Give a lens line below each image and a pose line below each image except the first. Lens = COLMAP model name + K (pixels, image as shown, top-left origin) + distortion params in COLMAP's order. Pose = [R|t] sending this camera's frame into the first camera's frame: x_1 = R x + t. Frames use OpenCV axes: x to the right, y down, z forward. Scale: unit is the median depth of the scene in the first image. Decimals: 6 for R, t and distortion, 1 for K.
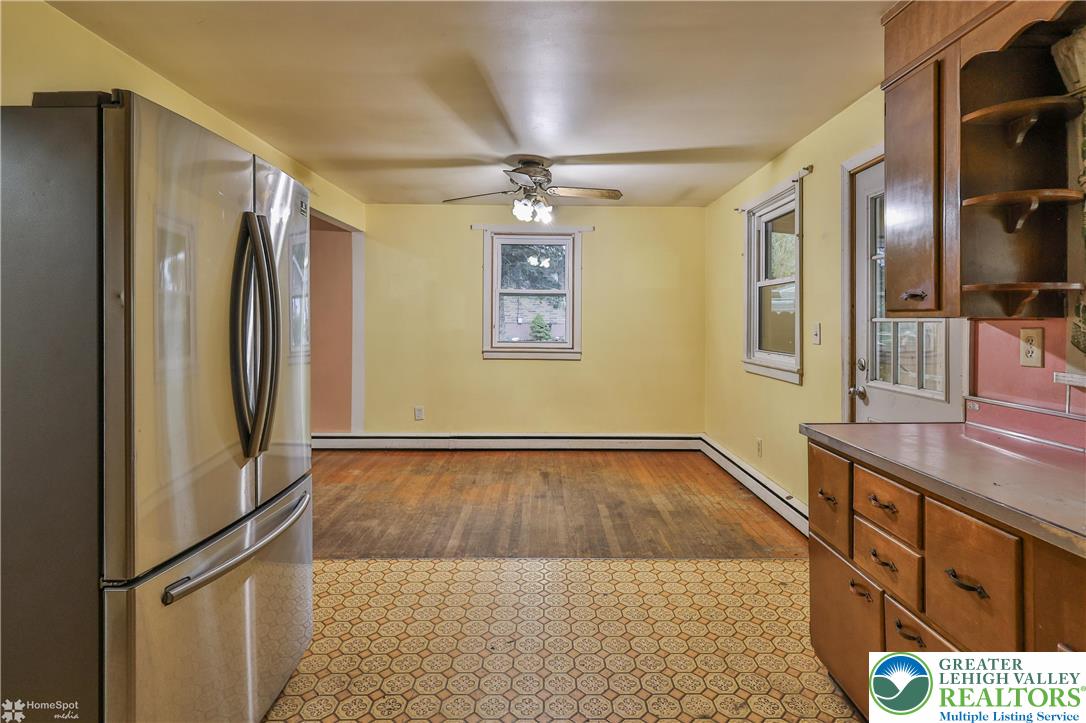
lens RADIAL K [[555.9, 0, 539.6], [0, 555.9, 315.8], [0, 0, 1]] dist [-0.001430, 0.000517]
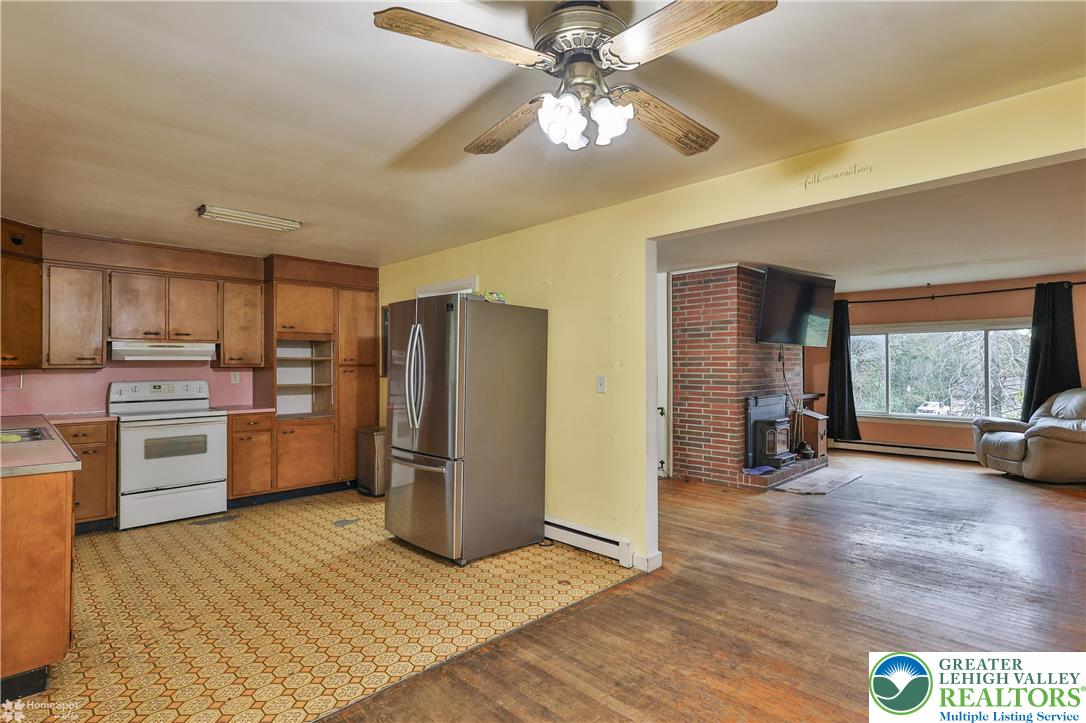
lens RADIAL K [[554.8, 0, 547.9], [0, 554.8, 361.7], [0, 0, 1]] dist [0.001781, 0.001645]
pose [[-0.712710, -0.007565, -0.701418, 0.307640], [0.006347, 0.999831, -0.017233, 0.007147], [0.701430, -0.016735, -0.712541, 1.303737]]
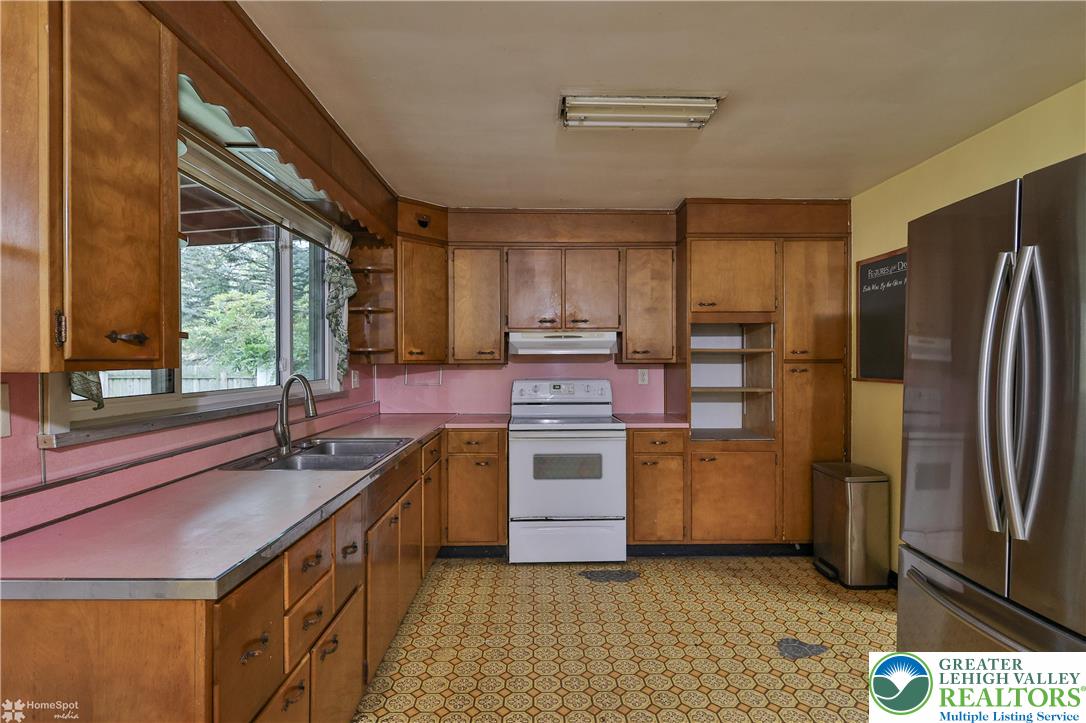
lens RADIAL K [[553.8, 0, 539.5], [0, 553.8, 365.6], [0, 0, 1]] dist [-0.000909, 0.000169]
pose [[-0.999849, -0.003755, -0.016946, 0.095103], [-0.003751, 0.999993, -0.000276, -0.002519], [0.016946, -0.000213, -0.999856, 0.788044]]
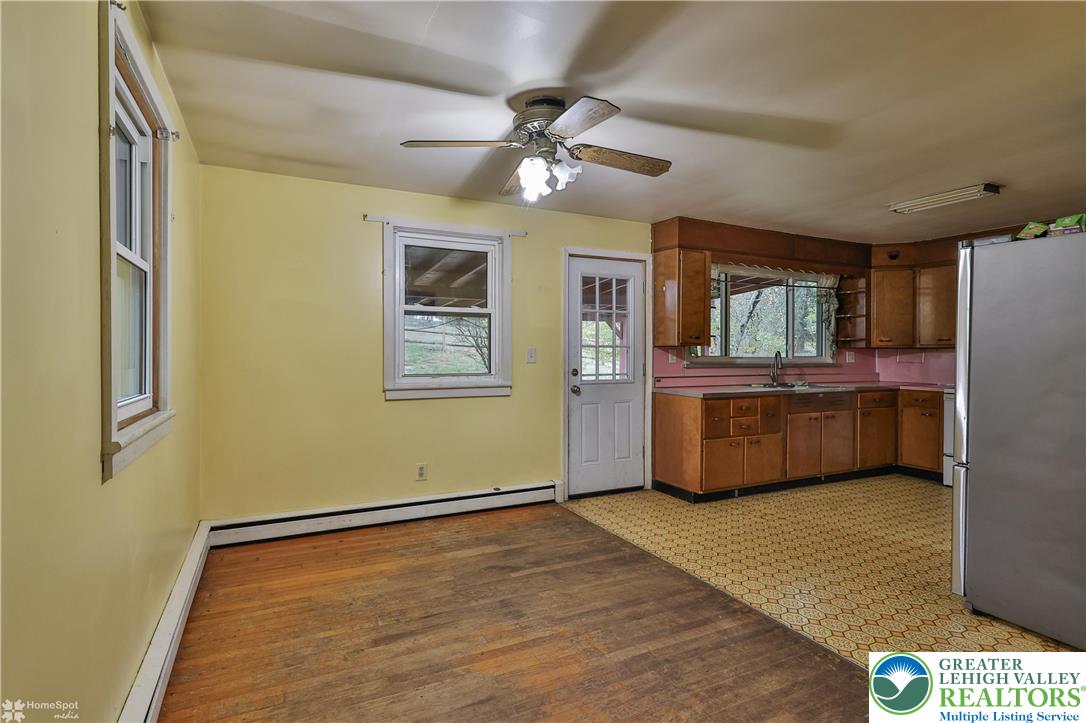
lens RADIAL K [[522.9, 0, 548.0], [0, 522.9, 356.8], [0, 0, 1]] dist [0.000208, 0.000263]
pose [[-0.446693, -0.009687, 0.894635, -0.575937], [-0.011639, 0.999920, 0.005015, 0.023603], [-0.894612, -0.008172, -0.446770, 1.285966]]
